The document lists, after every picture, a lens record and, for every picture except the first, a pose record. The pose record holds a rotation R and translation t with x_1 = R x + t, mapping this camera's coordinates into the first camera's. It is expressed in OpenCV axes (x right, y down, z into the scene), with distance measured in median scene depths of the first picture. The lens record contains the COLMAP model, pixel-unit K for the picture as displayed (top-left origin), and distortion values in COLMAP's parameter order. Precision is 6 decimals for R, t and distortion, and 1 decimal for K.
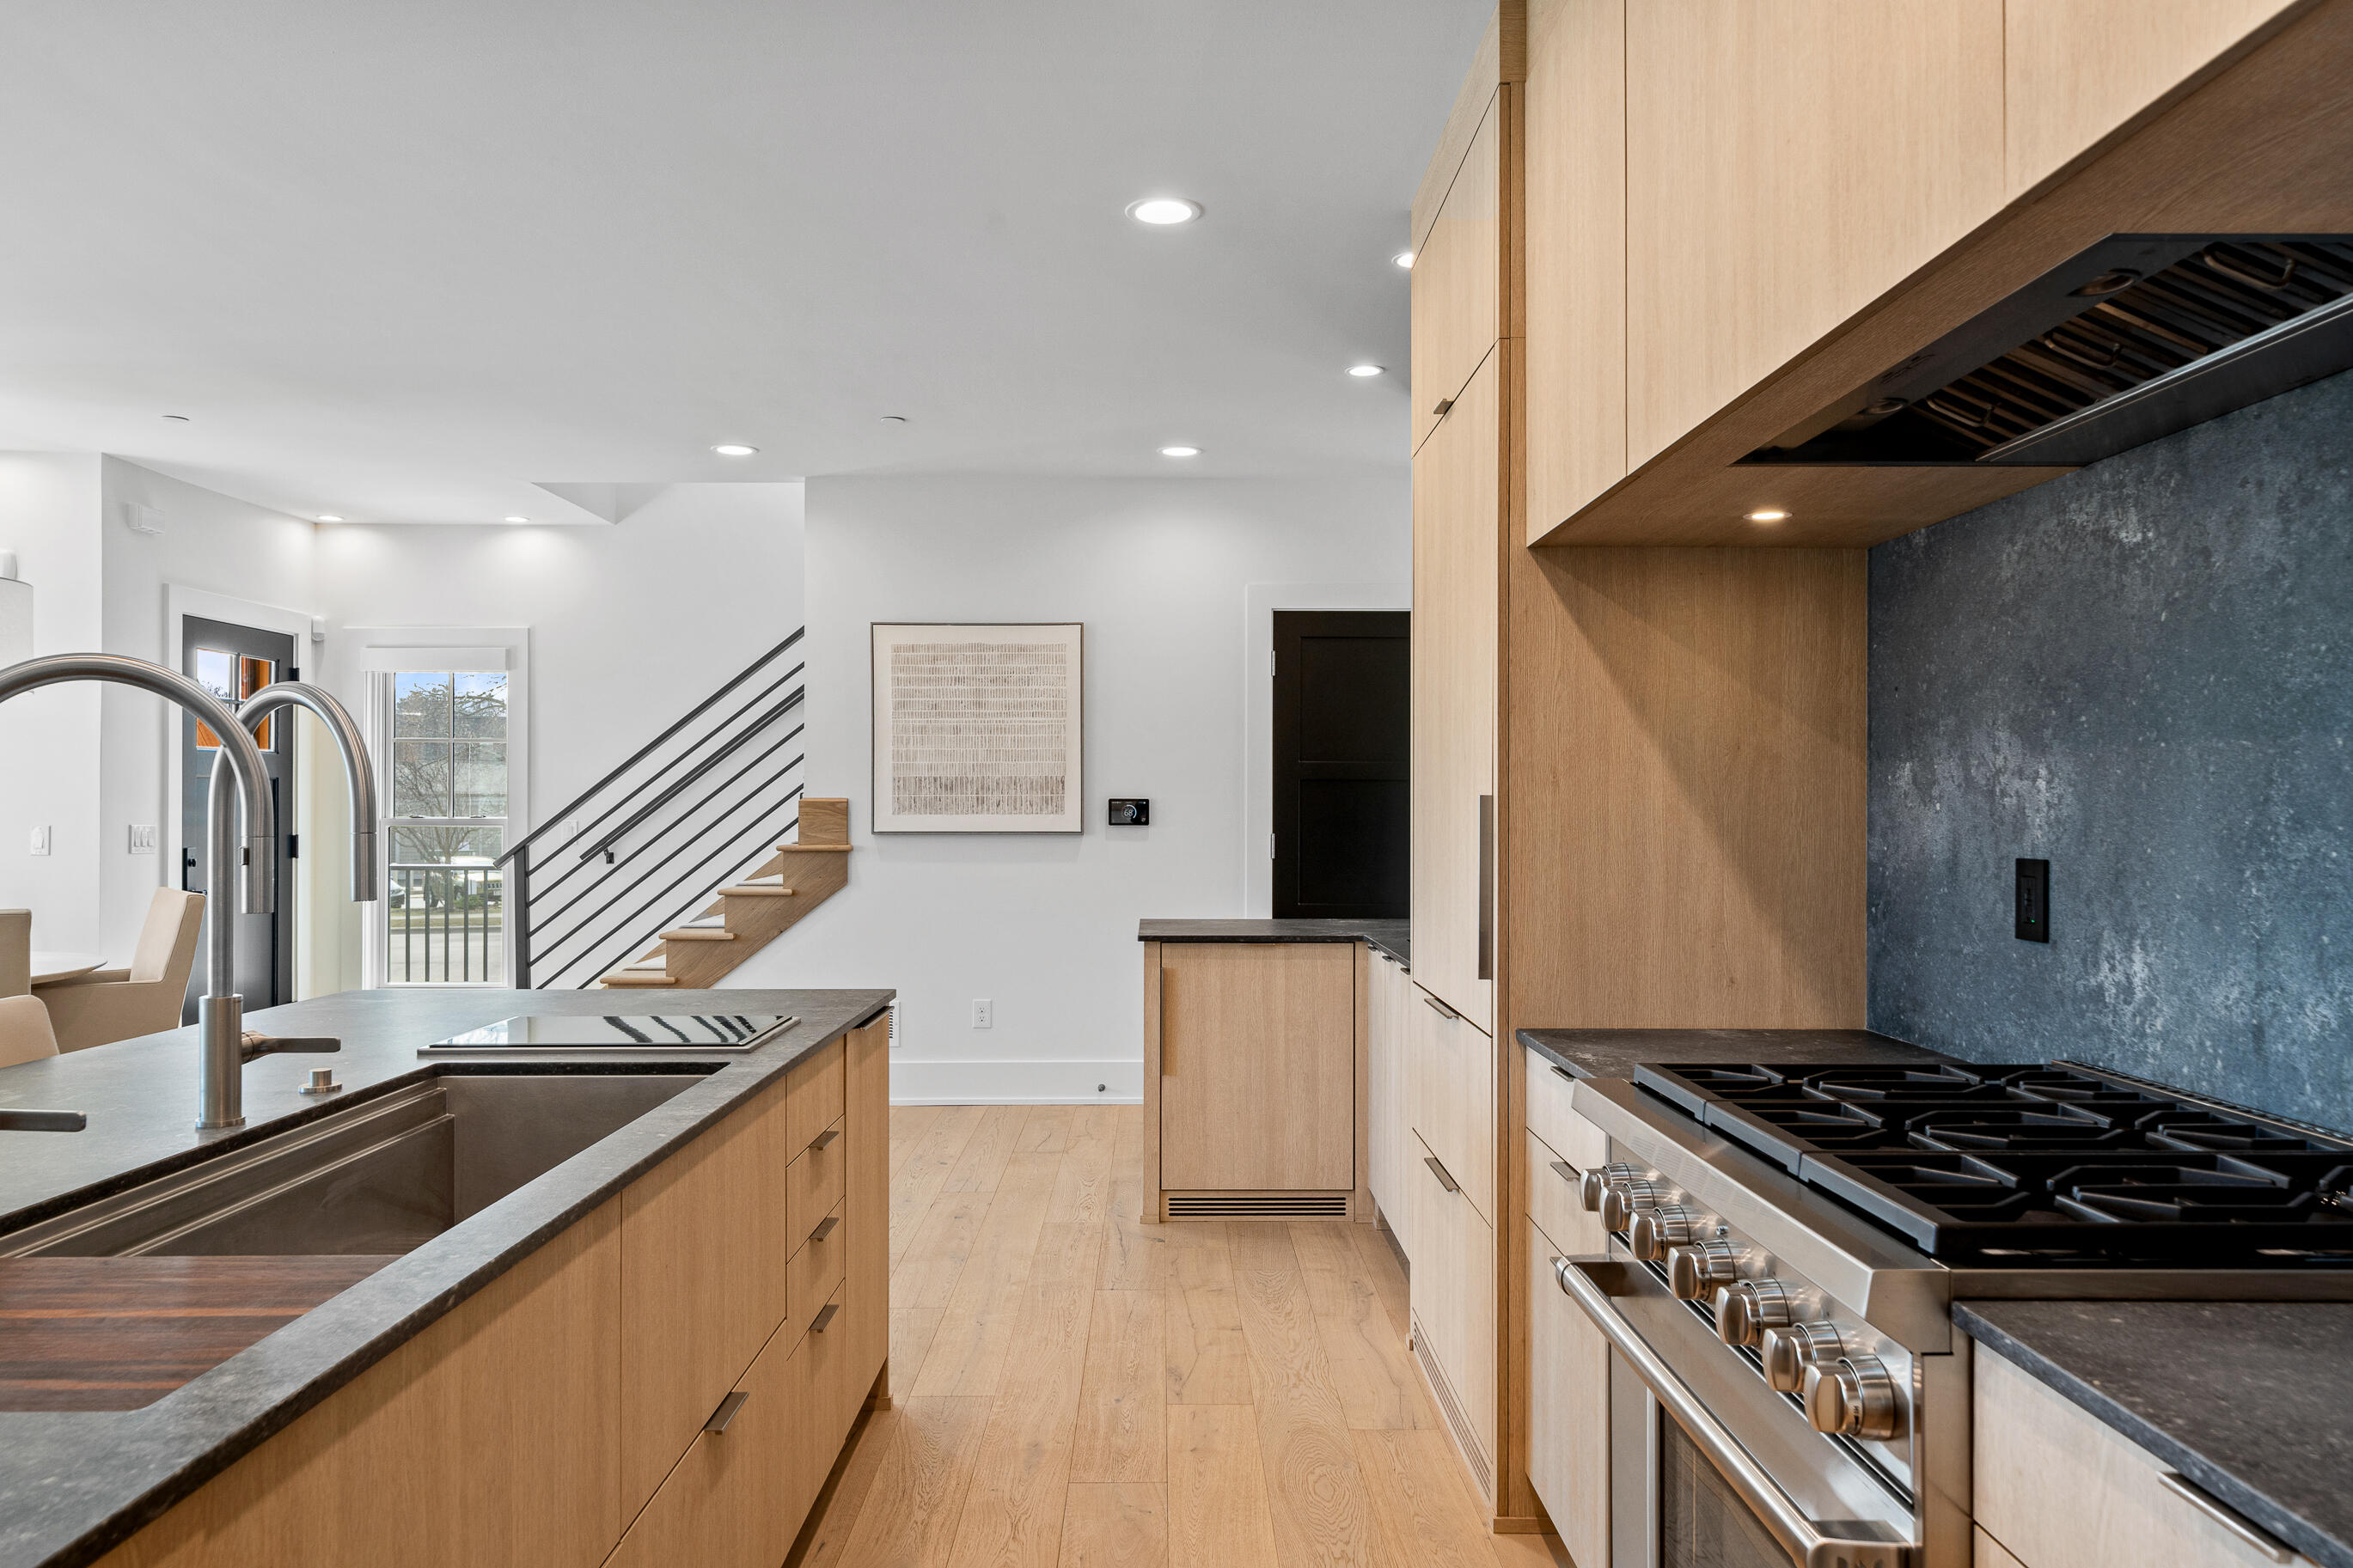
lens RADIAL K [[1589.0, 0, 1173.3], [0, 1589.0, 793.5], [0, 0, 1]] dist [0.006642, 0.002148]
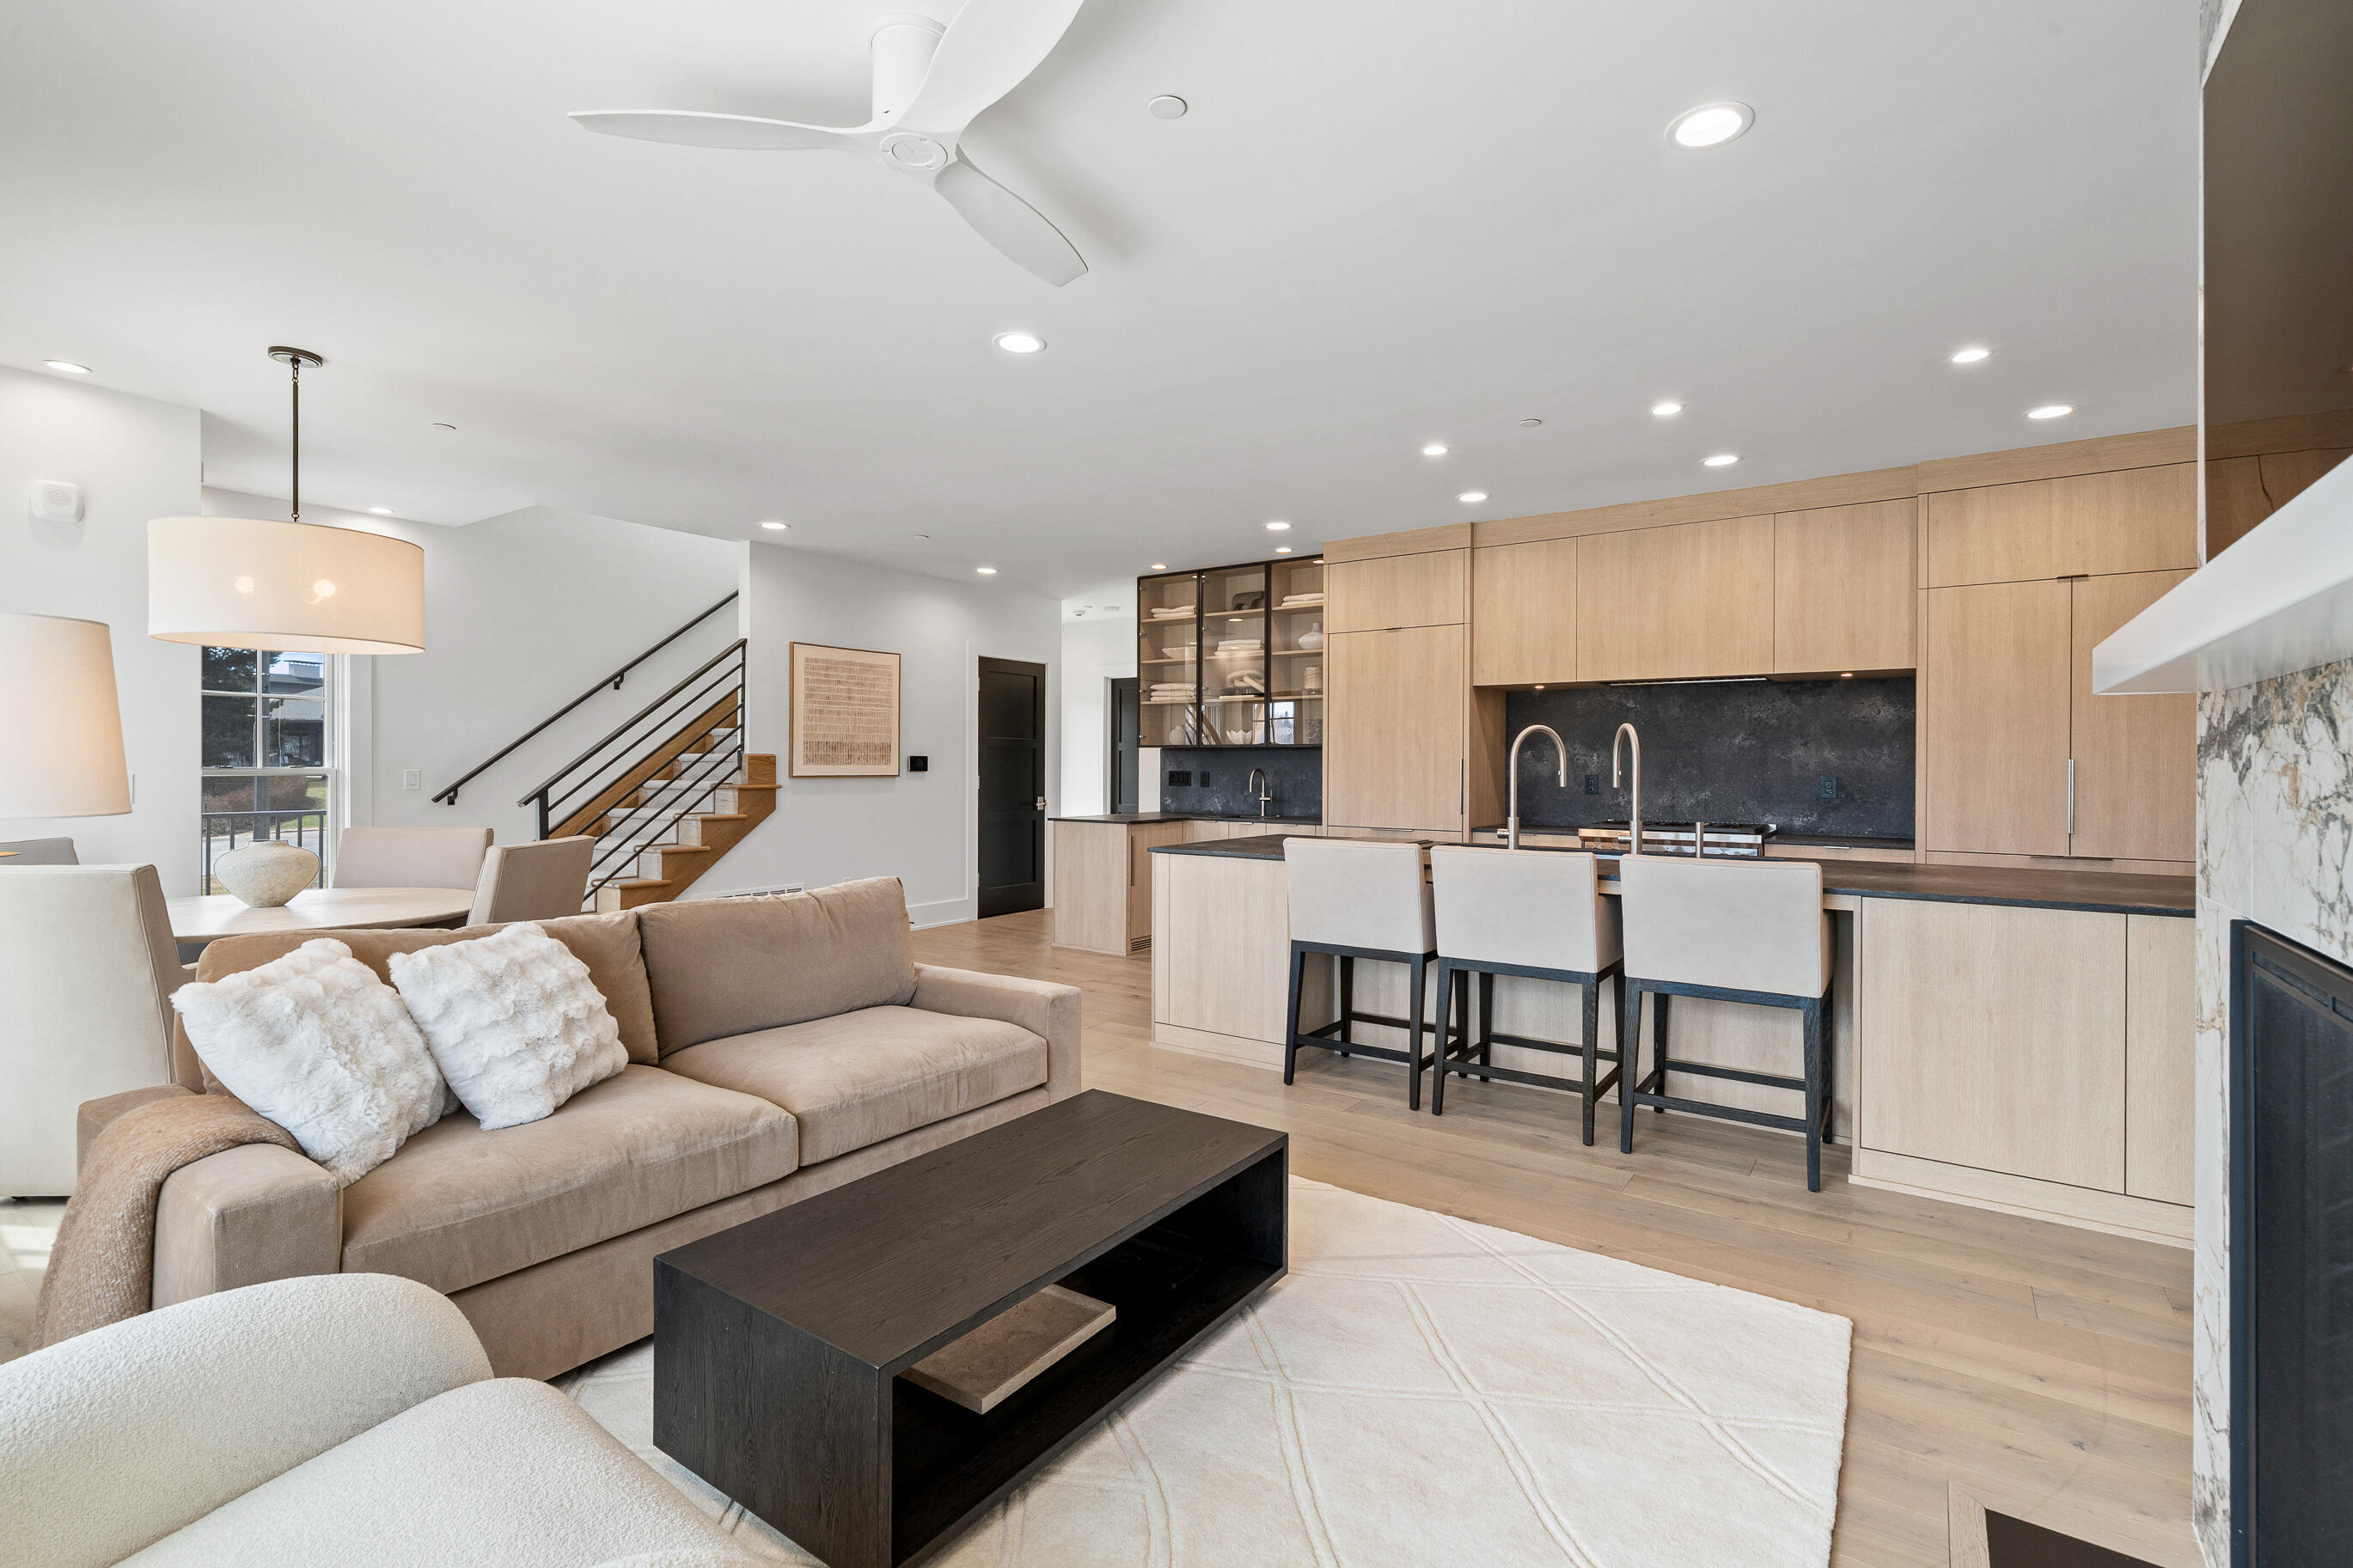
lens RADIAL K [[1051.3, 0, 1179.2], [0, 1051.3, 771.6], [0, 0, 1]] dist [-0.001308, -0.000148]
pose [[0.572946, -0.004064, 0.819583, -0.817941], [-0.010889, 0.999862, 0.012571, 0.002675], [-0.819521, -0.016127, 0.572822, 0.096163]]
